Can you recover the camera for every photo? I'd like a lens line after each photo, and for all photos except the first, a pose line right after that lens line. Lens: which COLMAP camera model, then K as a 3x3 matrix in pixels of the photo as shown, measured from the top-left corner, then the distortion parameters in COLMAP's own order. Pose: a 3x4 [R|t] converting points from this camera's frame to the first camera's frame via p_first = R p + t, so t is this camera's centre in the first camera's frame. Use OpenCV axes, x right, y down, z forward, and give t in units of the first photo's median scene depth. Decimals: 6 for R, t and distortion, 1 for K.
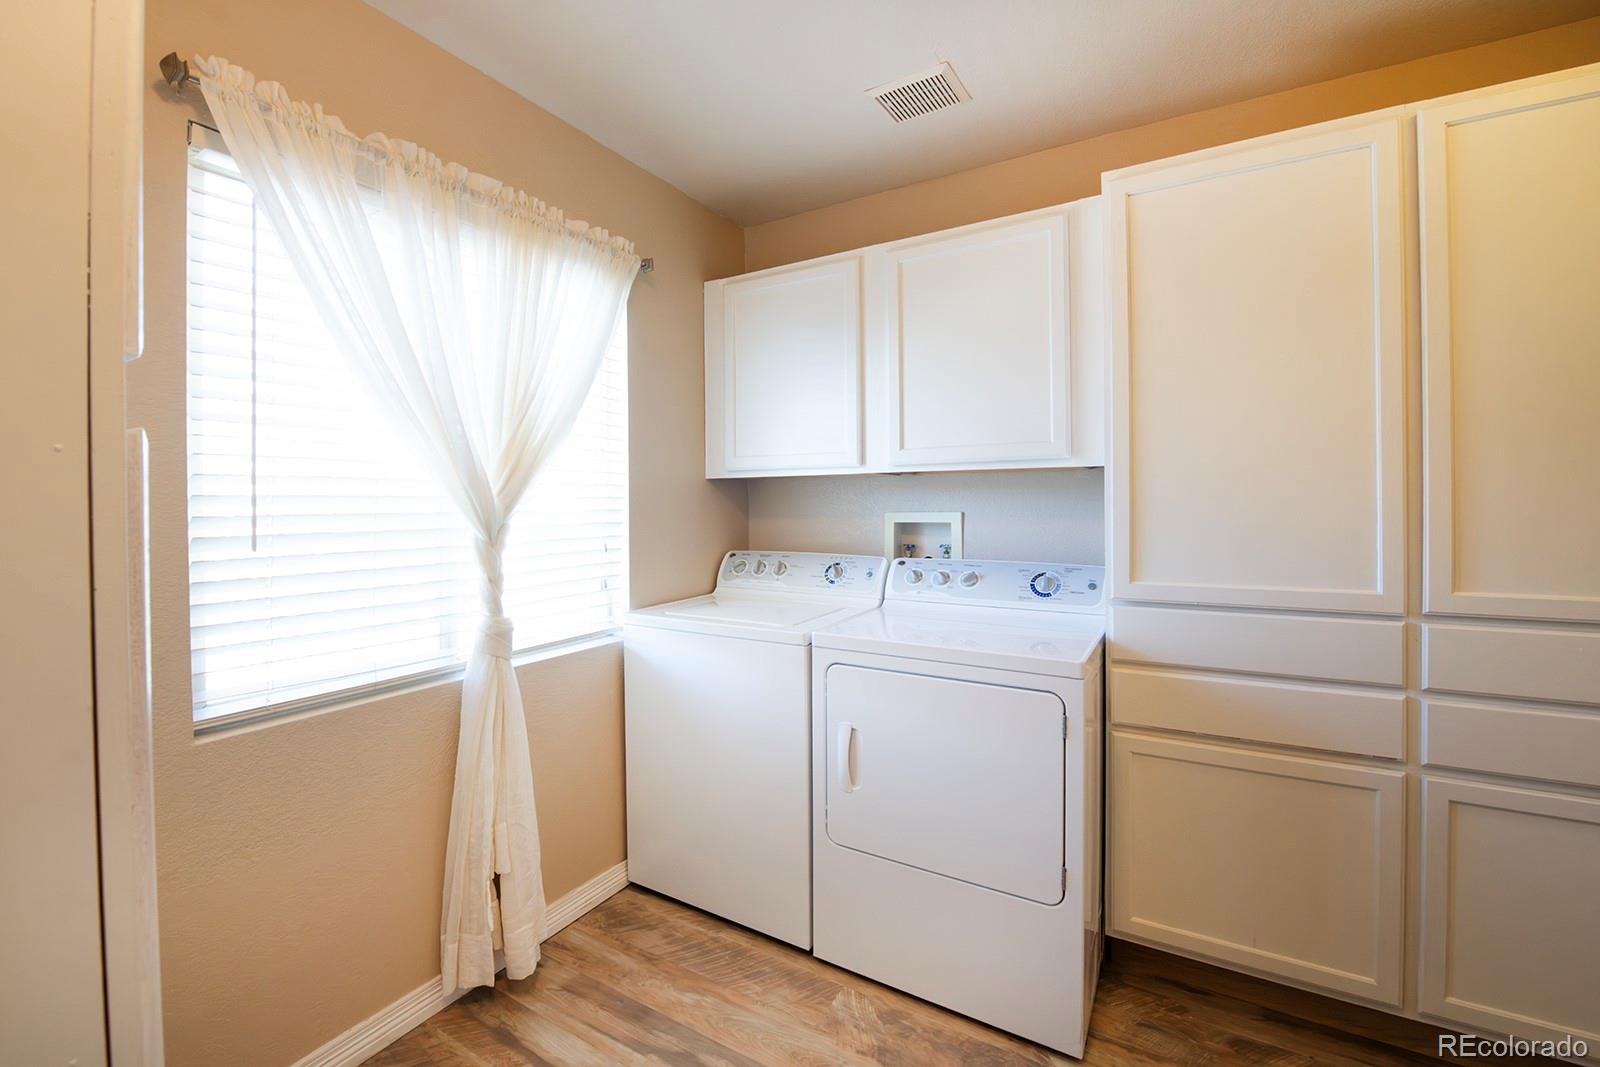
lens RADIAL K [[689.1, 0, 806.9], [0, 689.1, 501.7], [0, 0, 1]] dist [-0.015609, -0.000461]
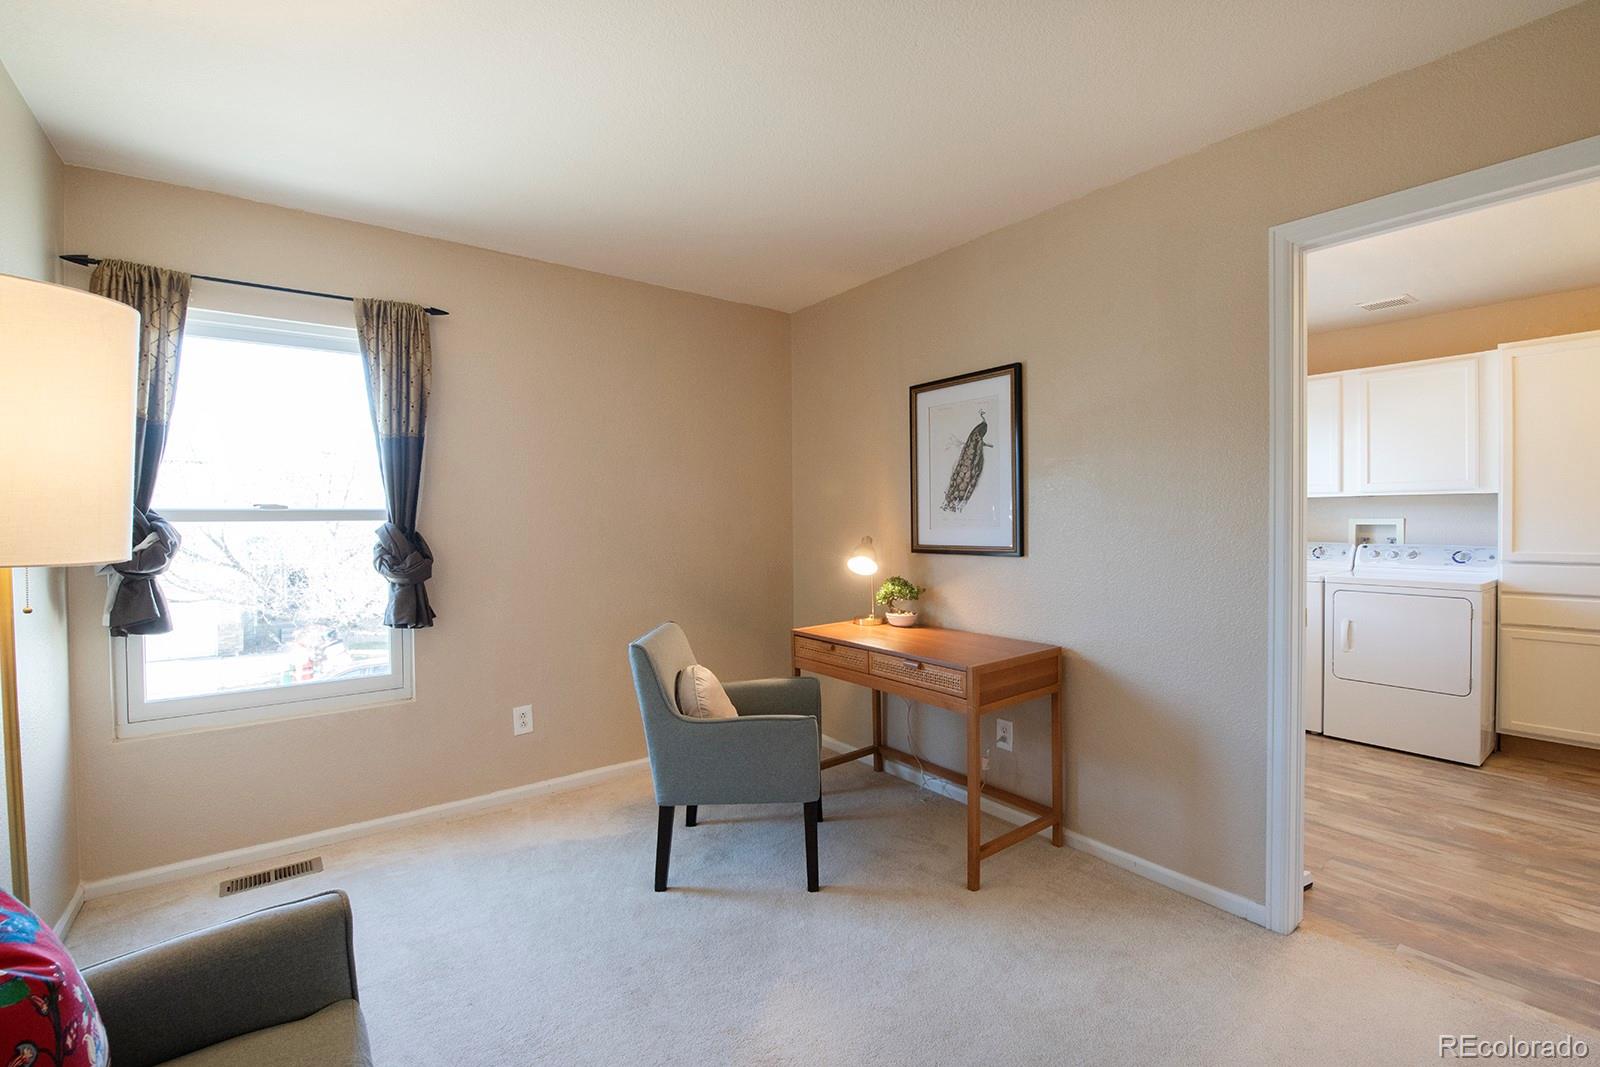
lens RADIAL K [[729.8, 0, 869.4], [0, 729.8, 522.9], [0, 0, 1]] dist [-0.020453, 0.000038]
pose [[0.938595, 0.005367, -0.344979, -0.496861], [-0.001357, 0.999929, 0.011866, 0.008442], [0.345018, -0.010669, 0.938535, -1.409949]]
